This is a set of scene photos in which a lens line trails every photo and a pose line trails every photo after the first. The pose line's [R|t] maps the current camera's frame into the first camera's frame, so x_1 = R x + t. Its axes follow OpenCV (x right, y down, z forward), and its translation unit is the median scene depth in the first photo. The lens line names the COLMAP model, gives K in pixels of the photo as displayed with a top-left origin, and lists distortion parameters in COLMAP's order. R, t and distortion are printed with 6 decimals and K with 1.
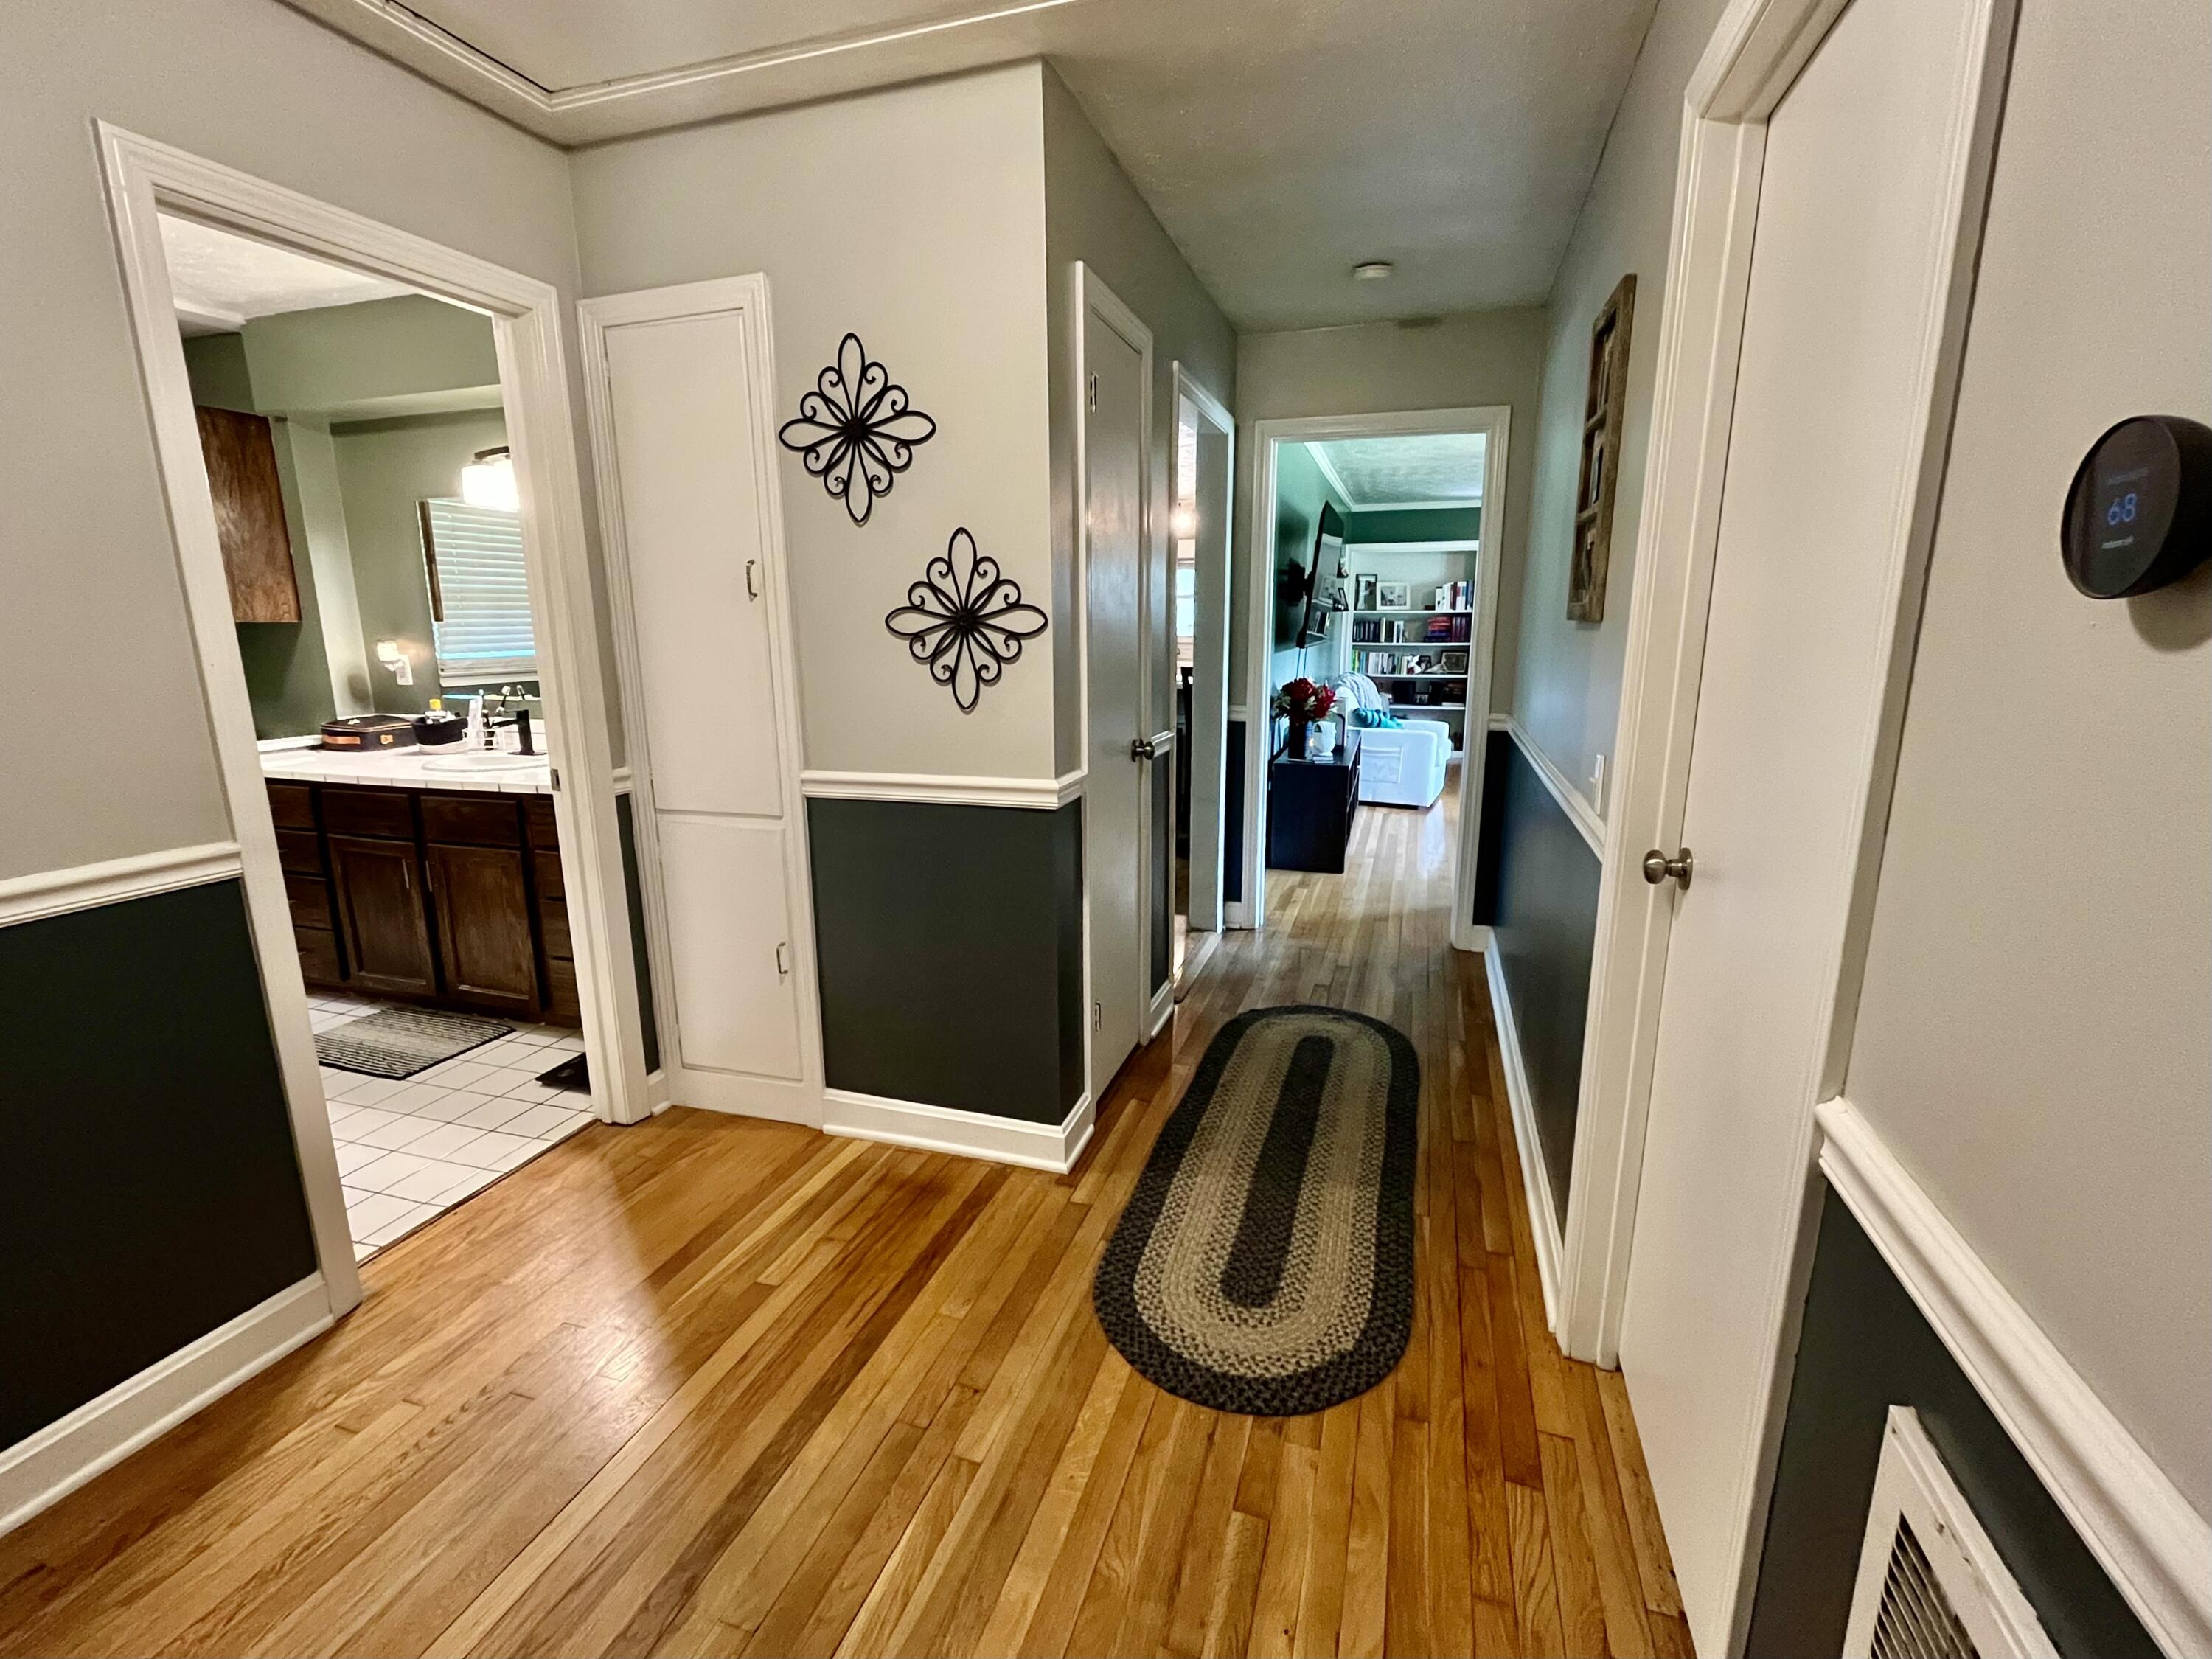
lens RADIAL K [[966.8, 0, 1105.5], [0, 966.8, 827.2], [0, 0, 1]] dist [-0.001410, -0.000049]
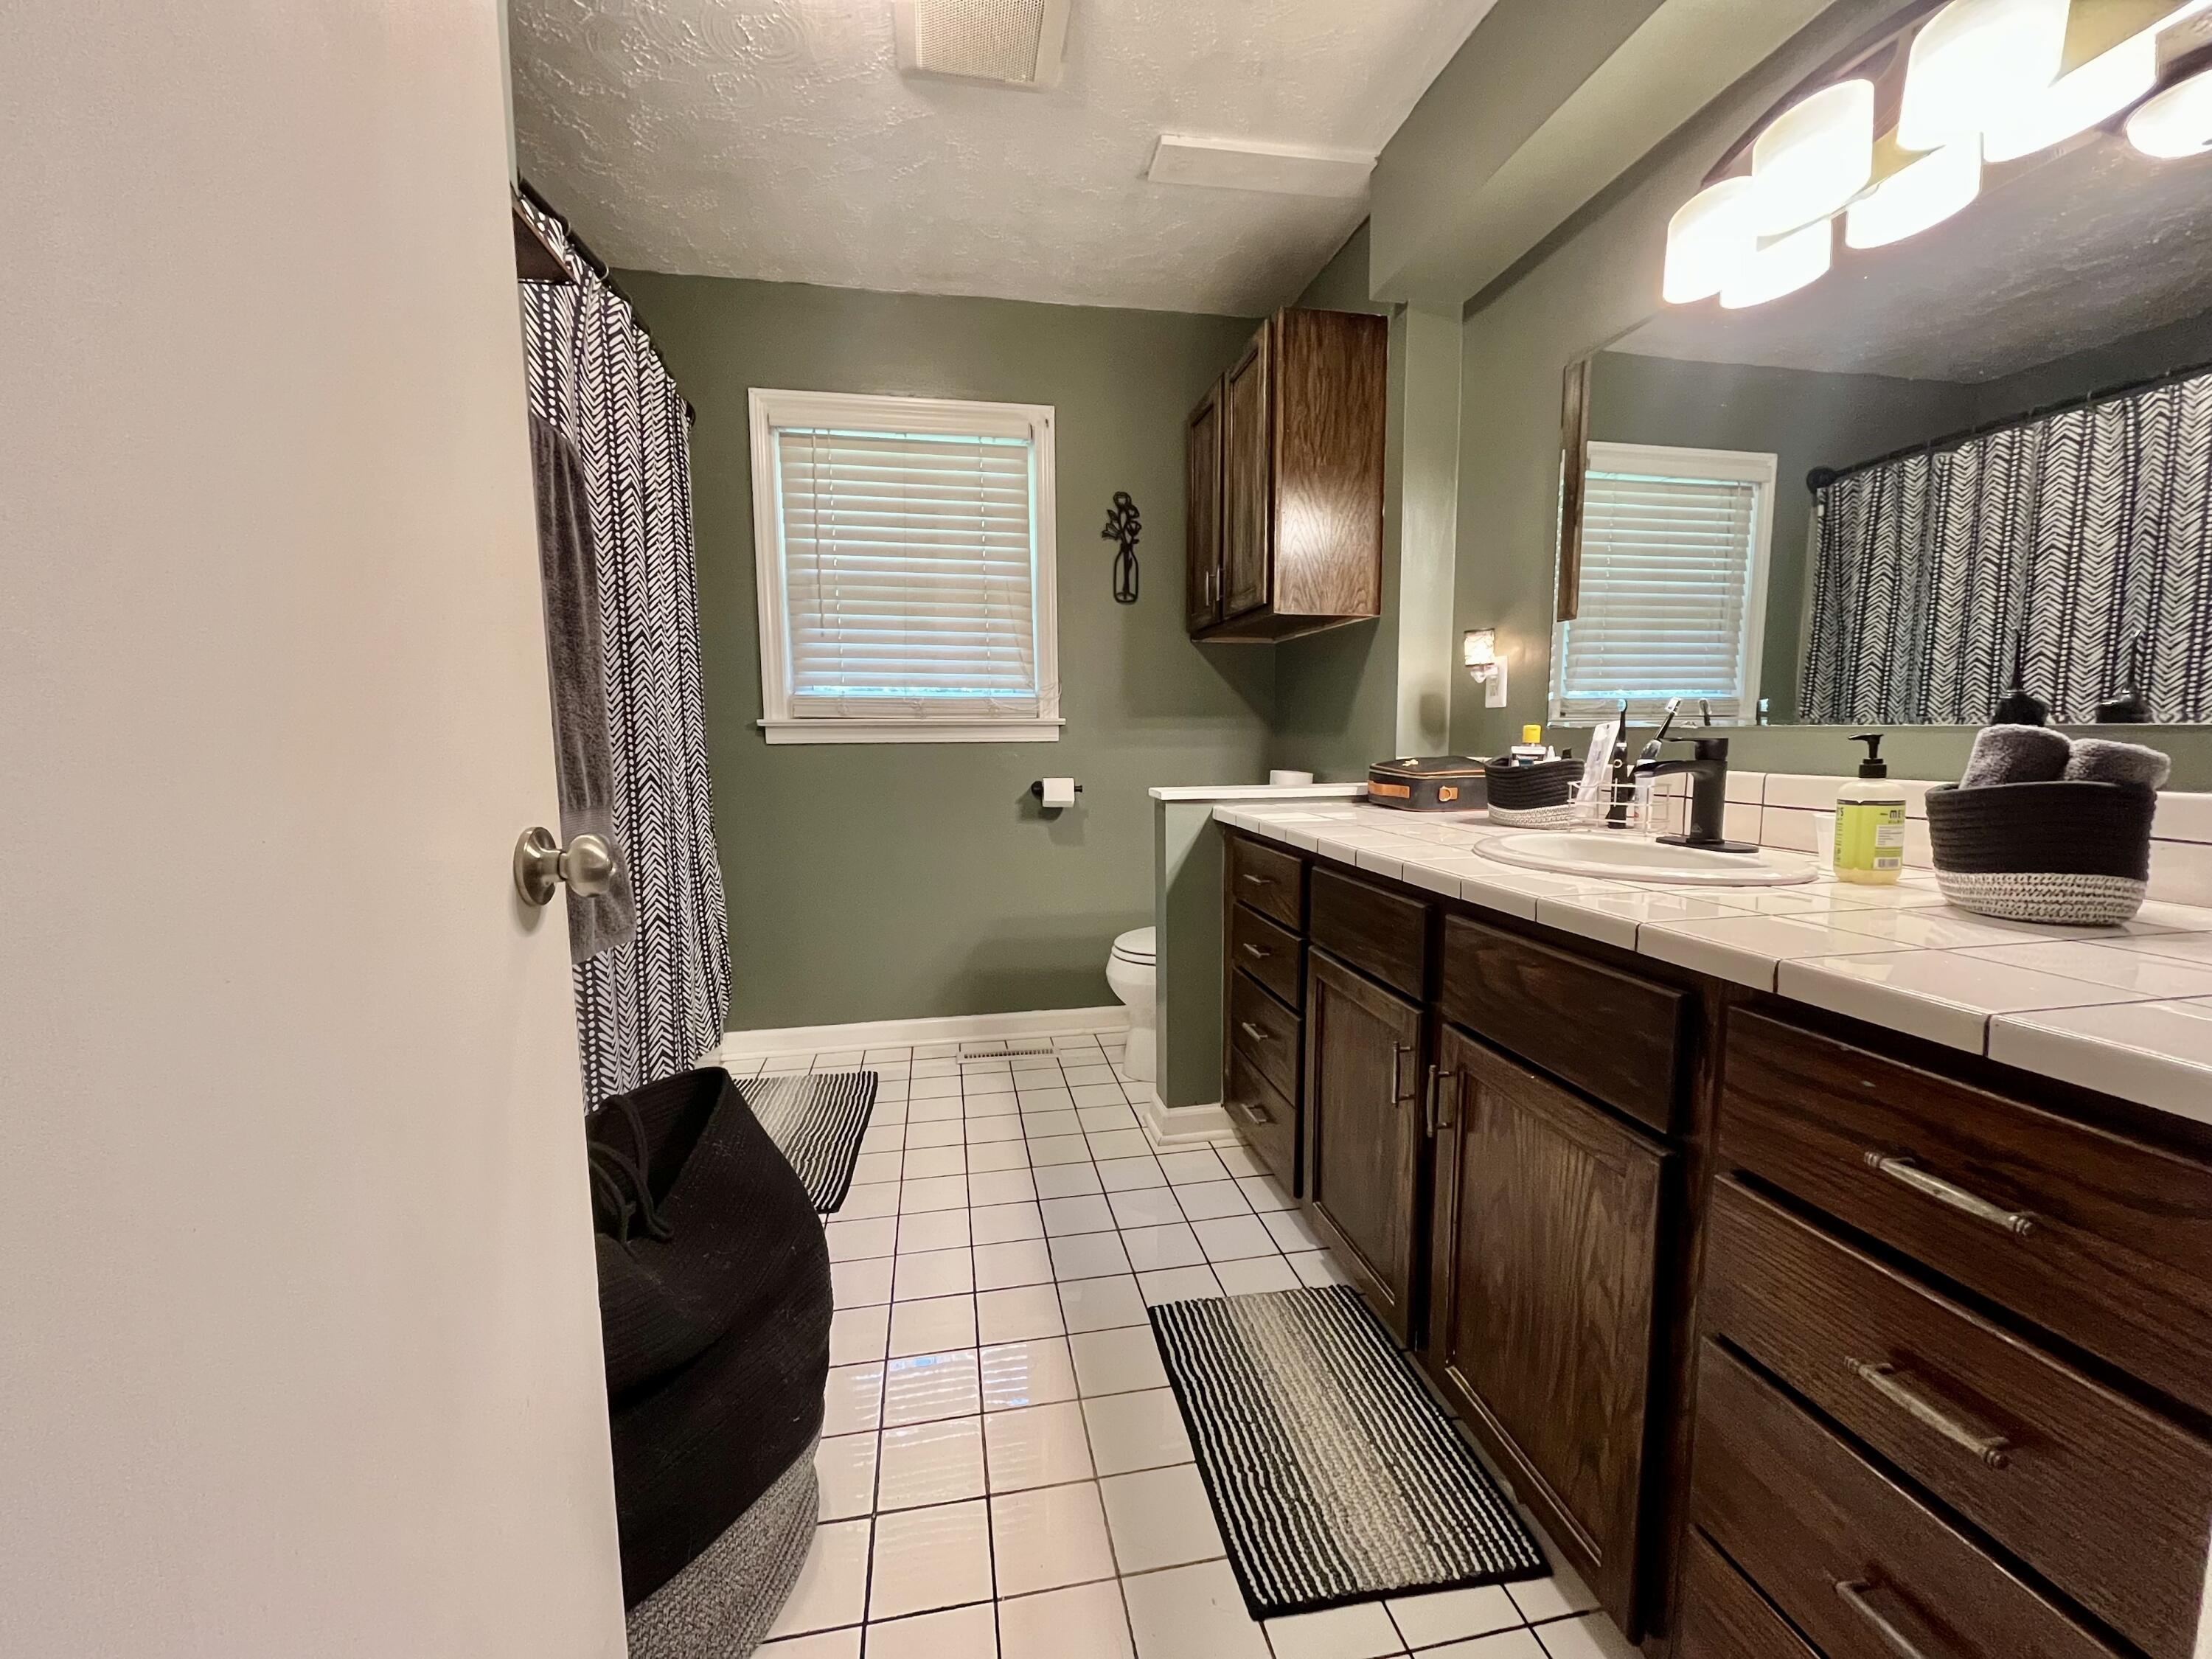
lens RADIAL K [[897.0, 0, 1111.0], [0, 897.0, 829.5], [0, 0, 1]] dist [-0.004119, -0.000382]
pose [[0.479598, 0.096765, -0.872136, -0.371514], [-0.174994, 0.984484, 0.012999, -0.041483], [0.859862, 0.146385, 0.489090, 0.570432]]
